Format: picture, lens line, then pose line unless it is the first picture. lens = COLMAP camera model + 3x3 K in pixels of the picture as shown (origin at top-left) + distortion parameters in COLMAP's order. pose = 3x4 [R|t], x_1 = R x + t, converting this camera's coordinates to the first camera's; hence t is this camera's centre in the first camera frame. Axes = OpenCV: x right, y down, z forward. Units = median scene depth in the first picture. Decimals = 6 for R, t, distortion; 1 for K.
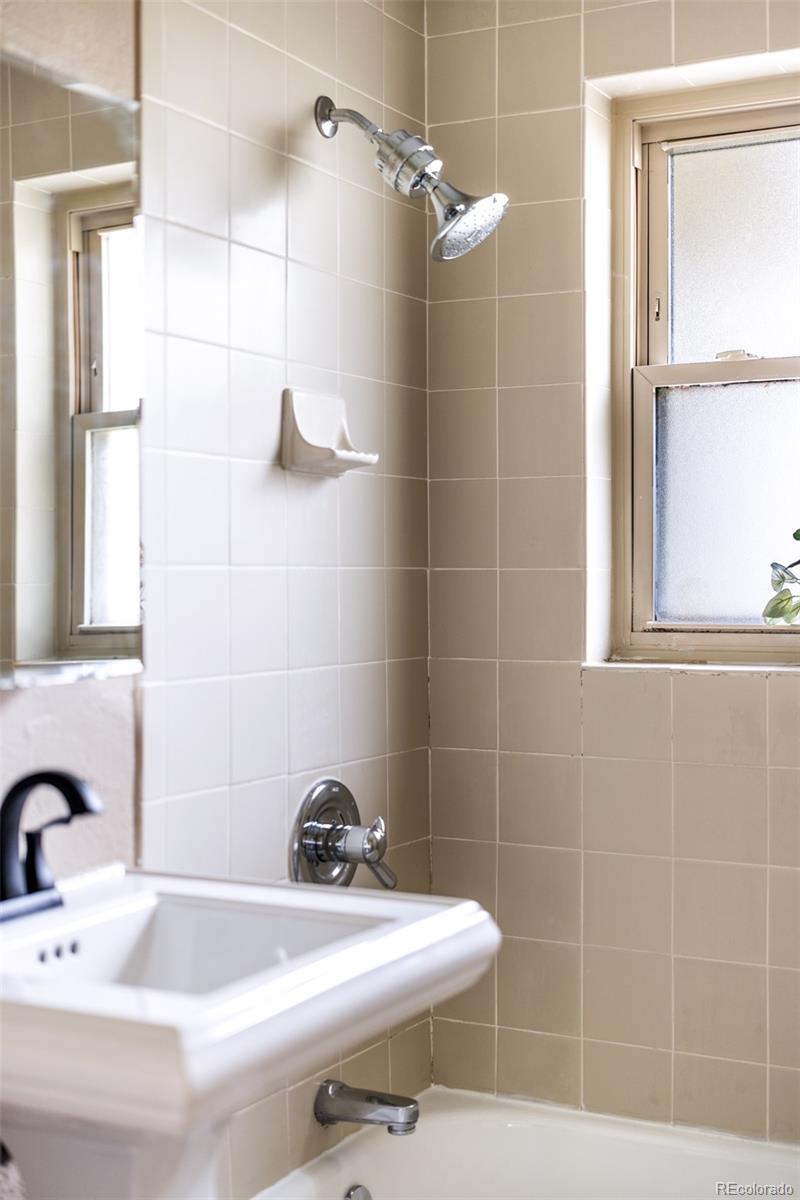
lens RADIAL K [[1681.2, 0, 400.9], [0, 1681.2, 599.7], [0, 0, 1]] dist [0.005328, 0.000000]
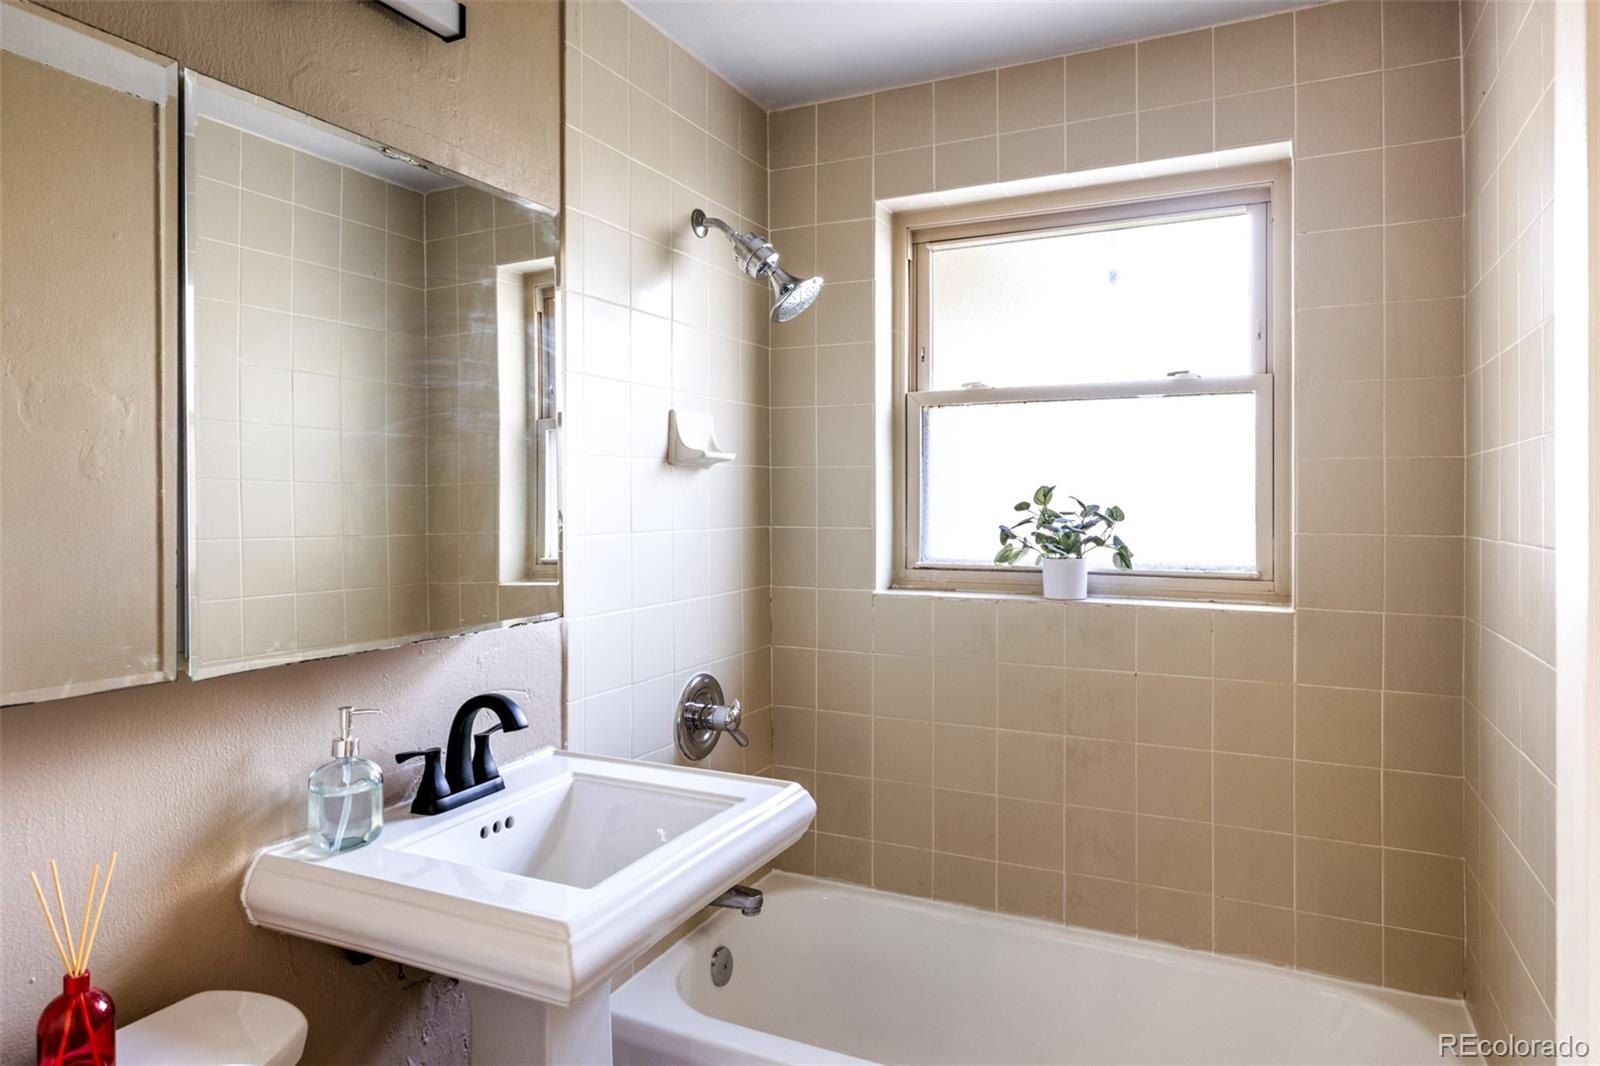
lens RADIAL K [[981.8, 0, 794.2], [0, 981.8, 520.3], [0, 0, 1]] dist [-0.006296, -0.000802]
pose [[0.999502, -0.000503, 0.031566, 0.010716], [0.000166, 0.999943, 0.010703, -0.036782], [-0.031569, -0.010692, 0.999444, 0.137342]]
